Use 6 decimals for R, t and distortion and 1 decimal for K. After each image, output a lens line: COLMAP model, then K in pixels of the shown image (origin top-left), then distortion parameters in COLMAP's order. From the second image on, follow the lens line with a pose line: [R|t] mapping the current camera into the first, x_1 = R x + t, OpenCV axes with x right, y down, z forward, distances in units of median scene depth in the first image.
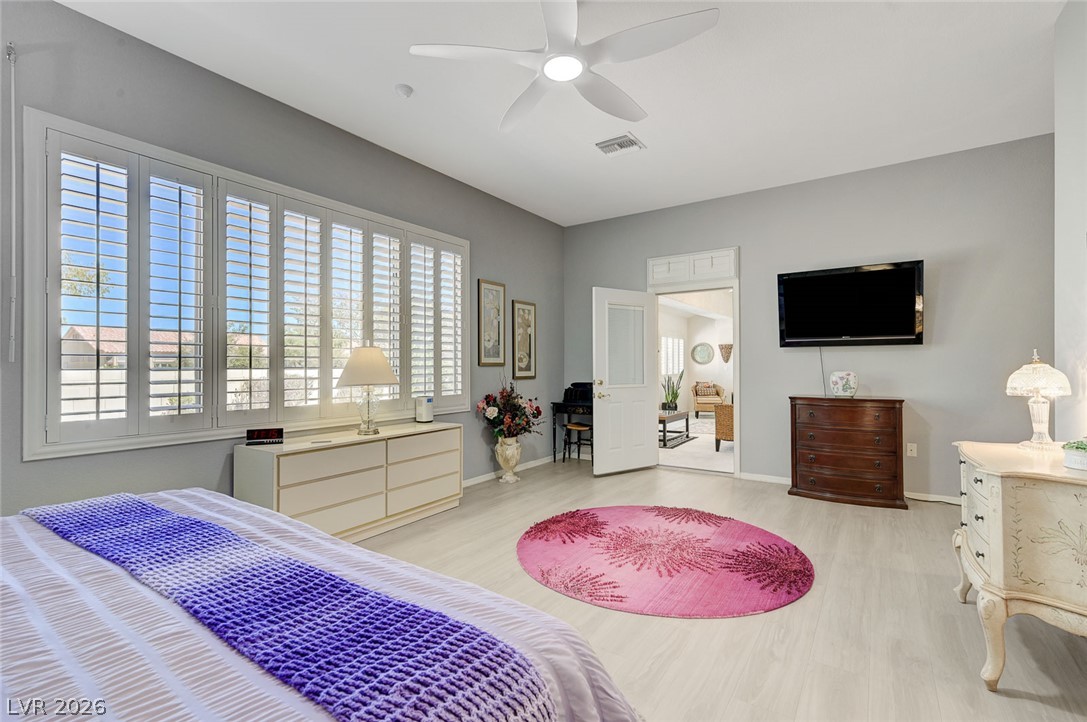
lens RADIAL K [[488.9, 0, 543.5], [0, 488.9, 368.1], [0, 0, 1]] dist [-0.000145, -0.000315]
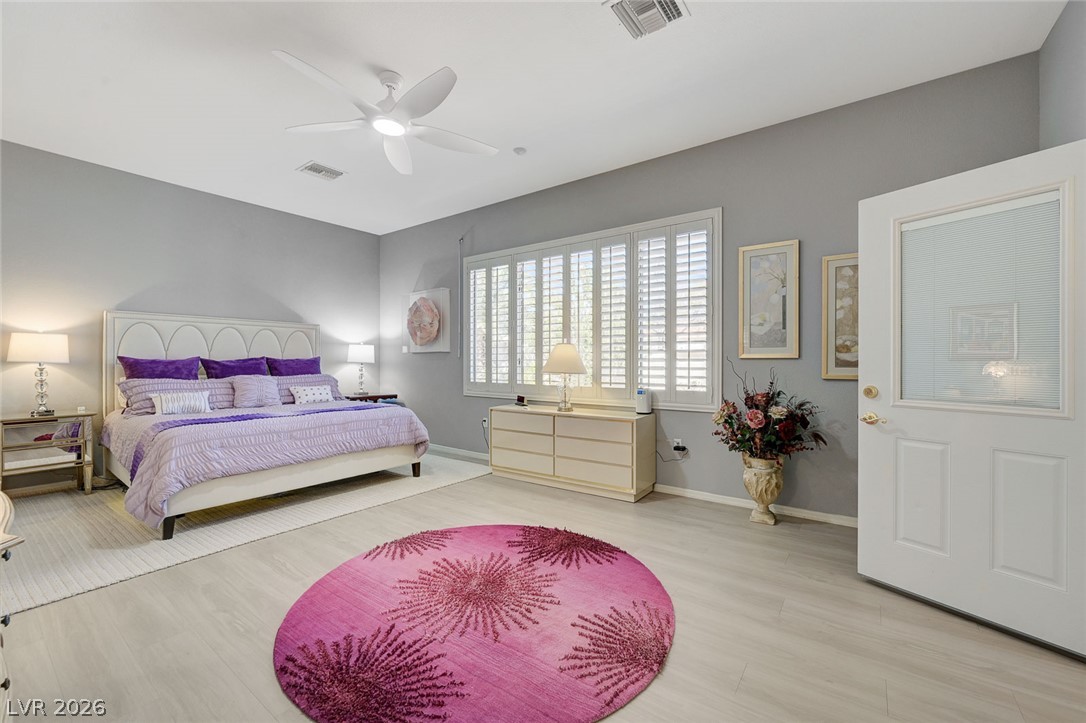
lens RADIAL K [[436.2, 0, 546.6], [0, 436.2, 368.5], [0, 0, 1]] dist [-0.007436, 0.000275]
pose [[-0.027961, 0.031039, -0.999127, 0.782599], [0.000079, 0.999518, 0.031049, -0.013912], [0.999609, 0.000789, -0.027950, 0.958329]]
